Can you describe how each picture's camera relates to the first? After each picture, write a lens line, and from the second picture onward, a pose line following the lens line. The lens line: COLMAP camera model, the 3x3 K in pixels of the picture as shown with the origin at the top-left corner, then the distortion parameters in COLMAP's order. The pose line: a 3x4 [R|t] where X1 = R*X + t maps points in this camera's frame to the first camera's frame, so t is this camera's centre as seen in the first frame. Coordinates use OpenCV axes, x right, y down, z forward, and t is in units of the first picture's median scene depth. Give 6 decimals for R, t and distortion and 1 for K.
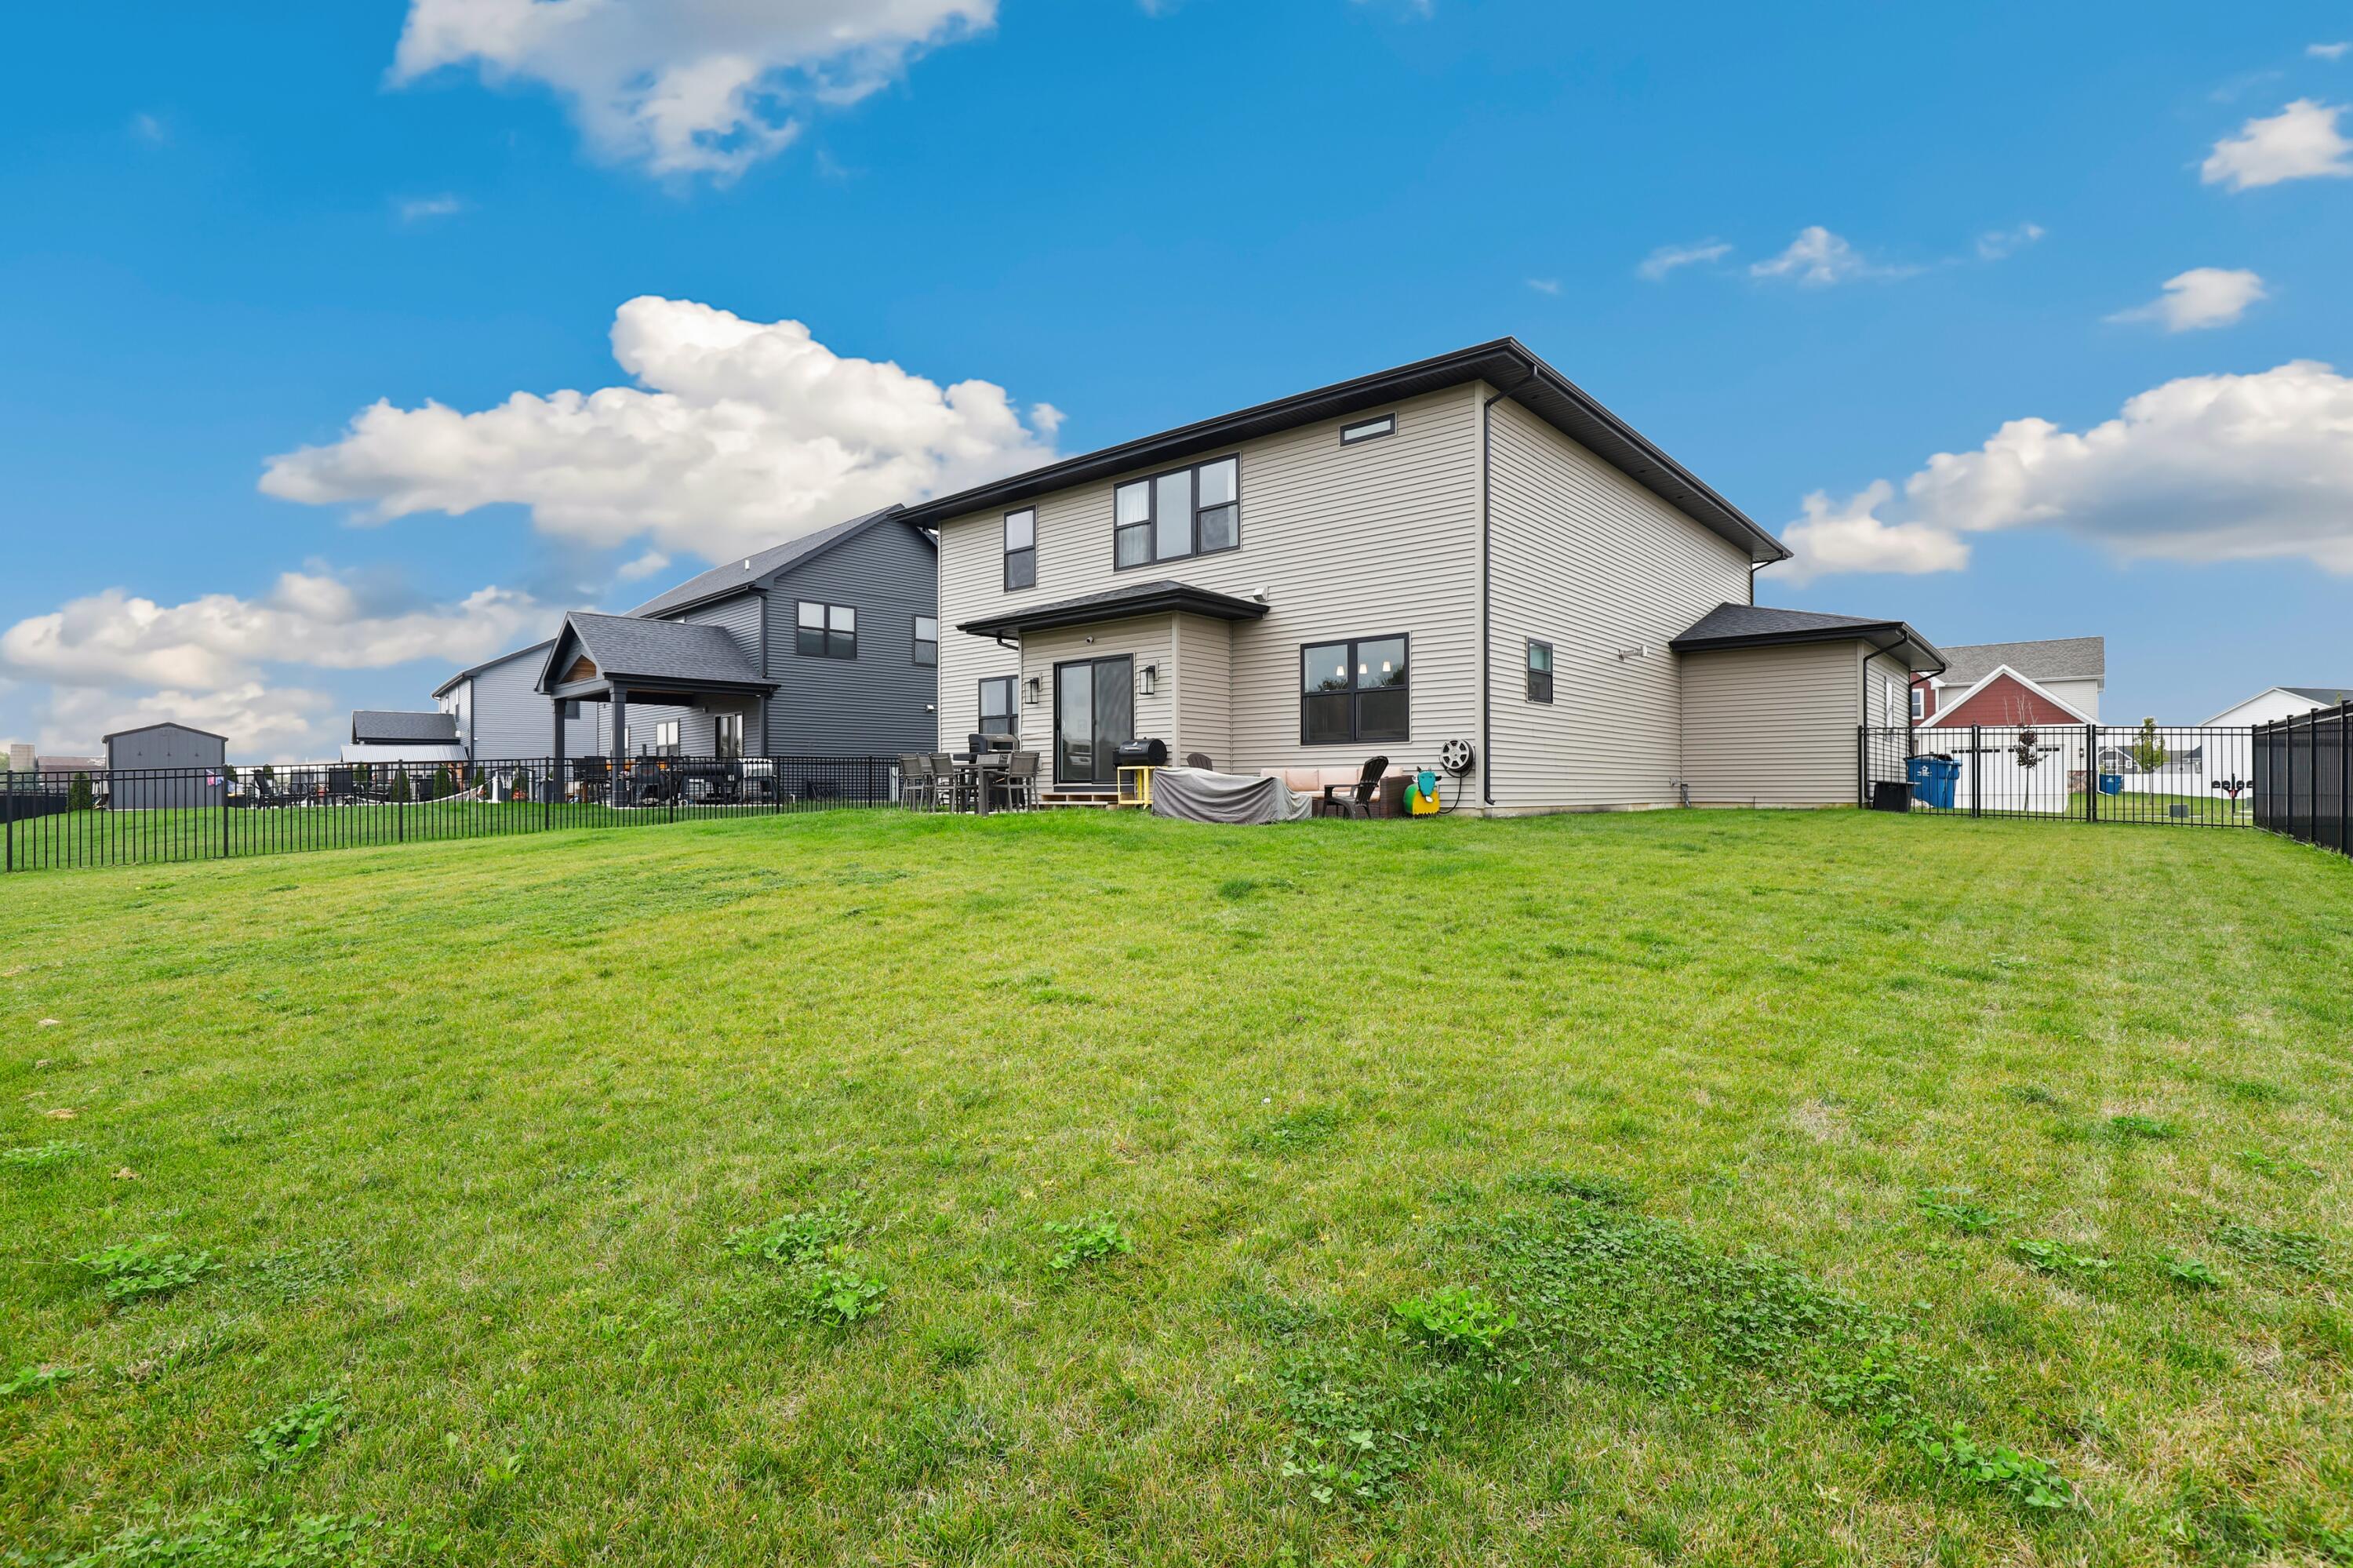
lens RADIAL K [[1081.9, 0, 1179.4], [0, 1081.9, 785.9], [0, 0, 1]] dist [-0.003665, -0.000164]
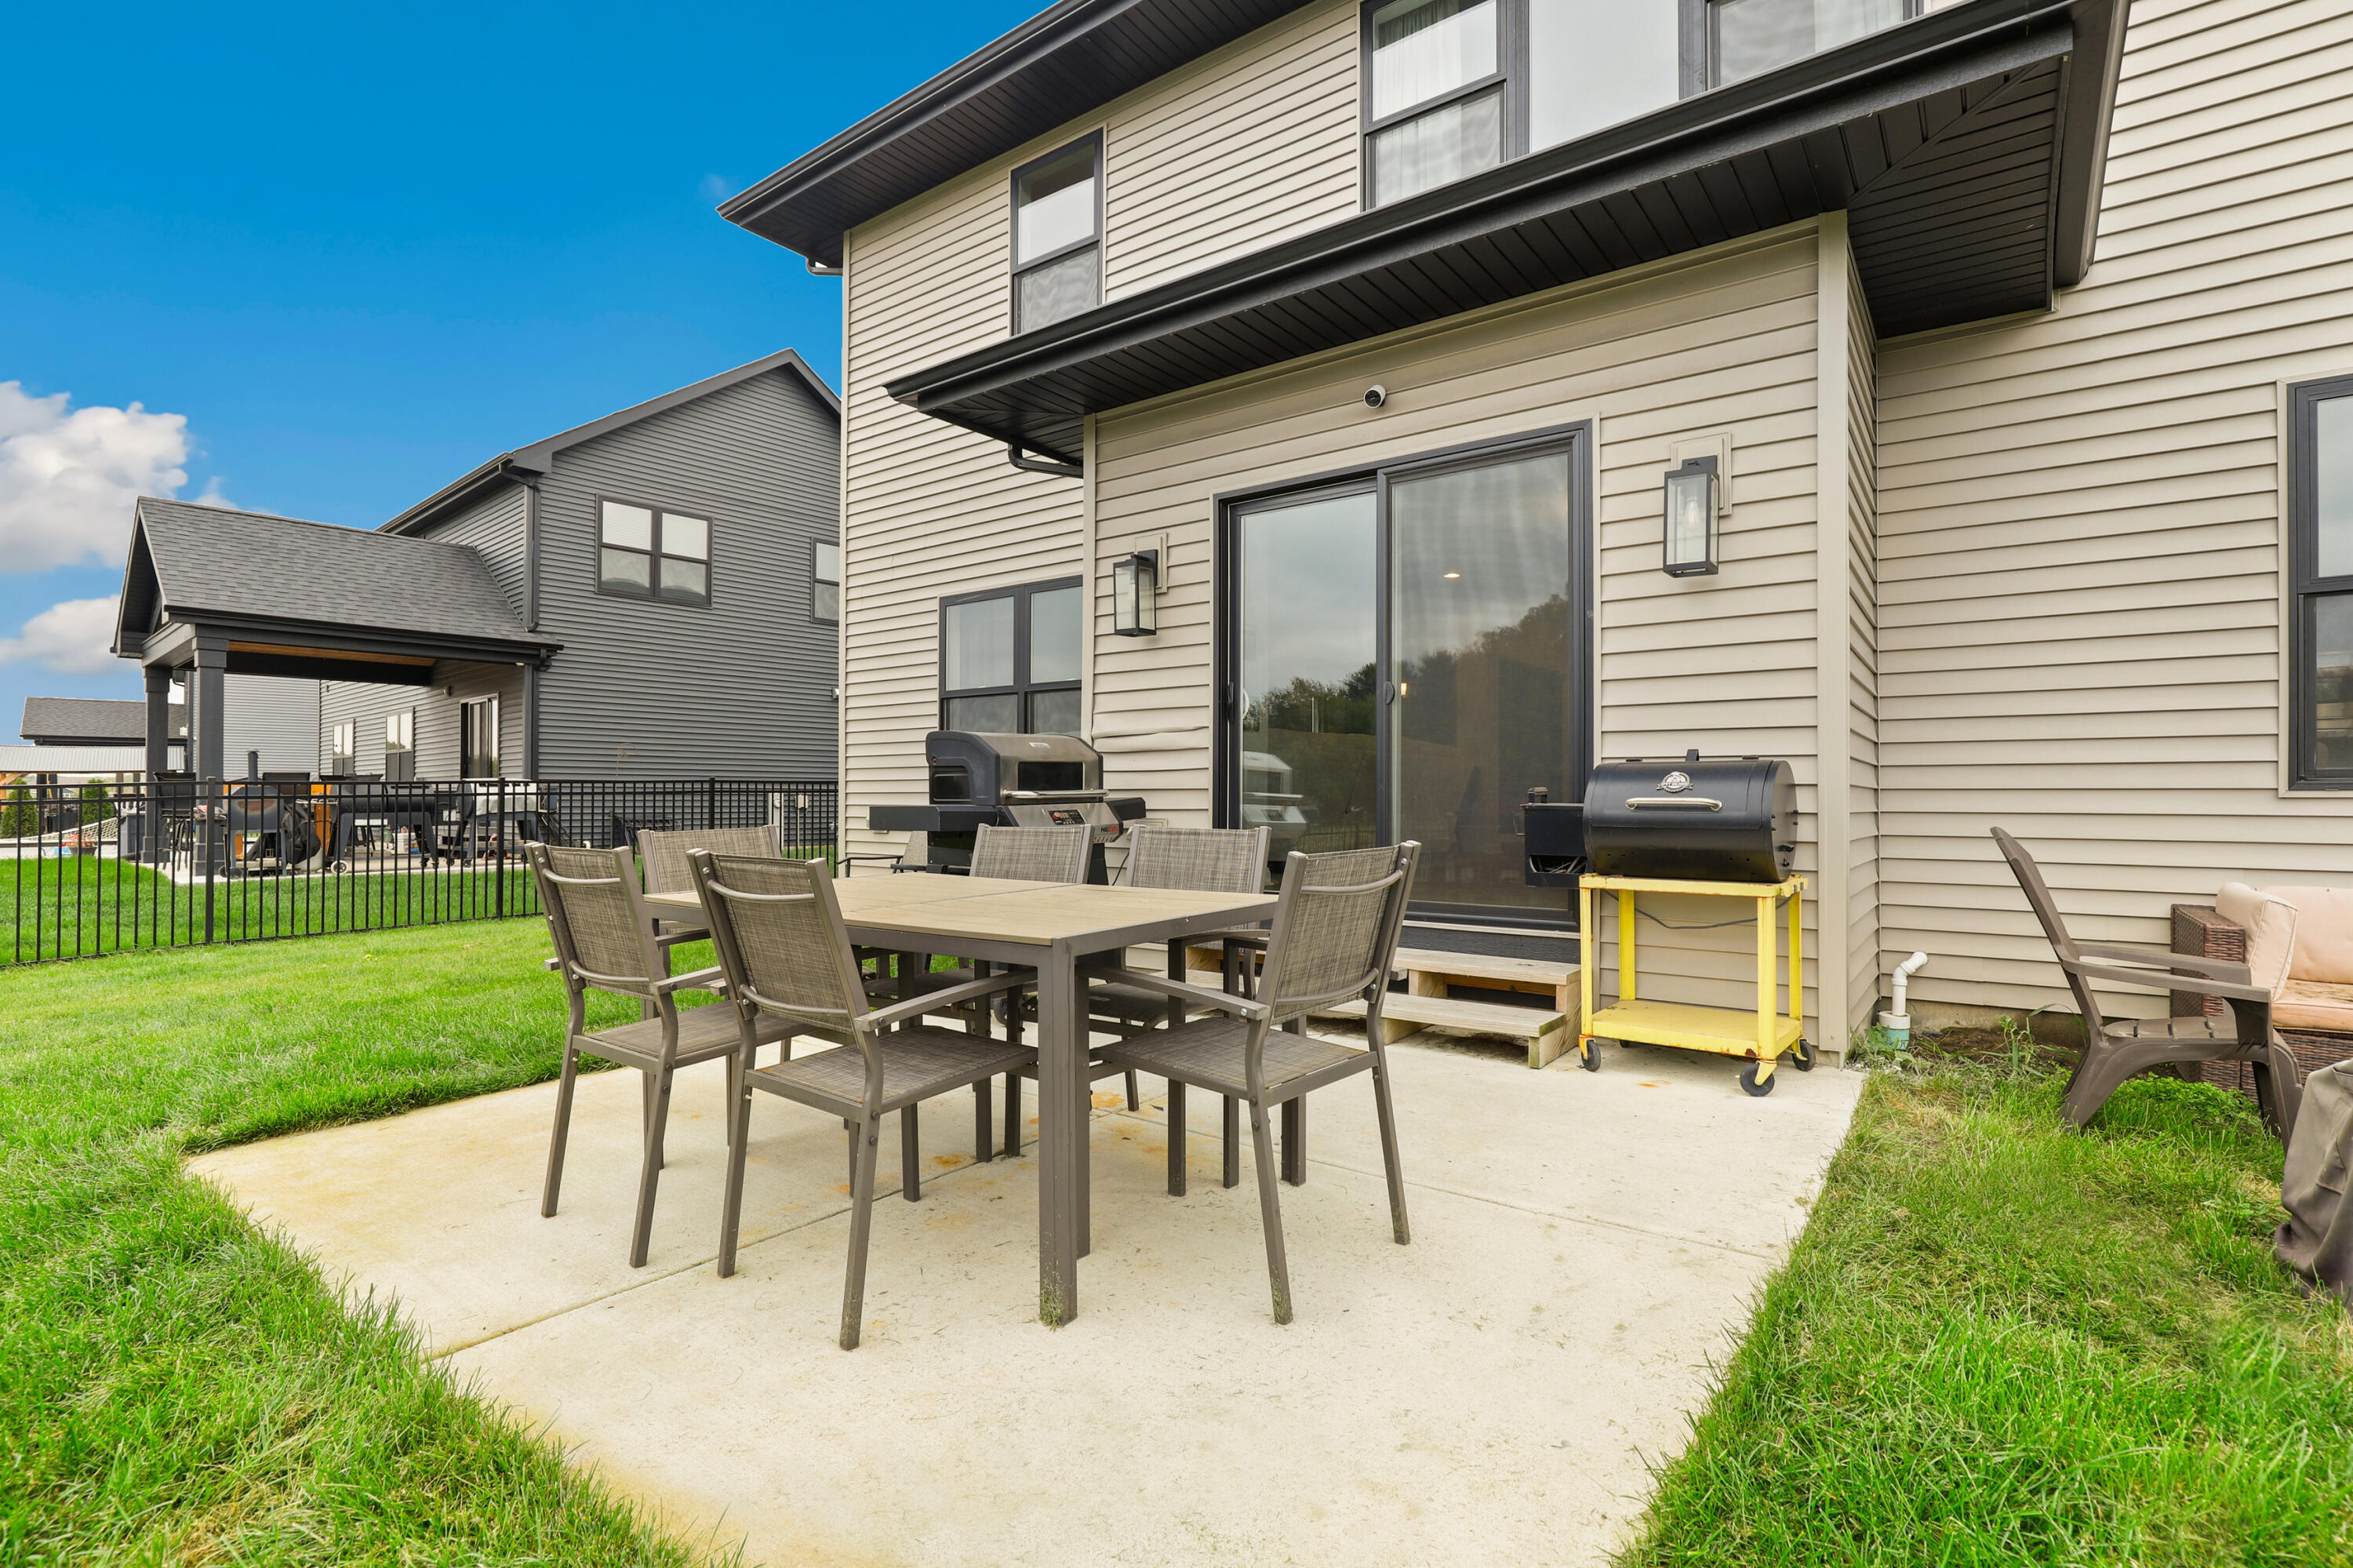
lens RADIAL K [[1081.9, 0, 1177.9], [0, 1081.9, 774.6], [0, 0, 1]] dist [-0.003665, -0.000164]
pose [[0.998035, 0.004790, 0.062473, -0.087865], [-0.003904, 0.999890, -0.014296, -0.020117], [-0.062534, 0.014024, 0.997944, 0.427406]]
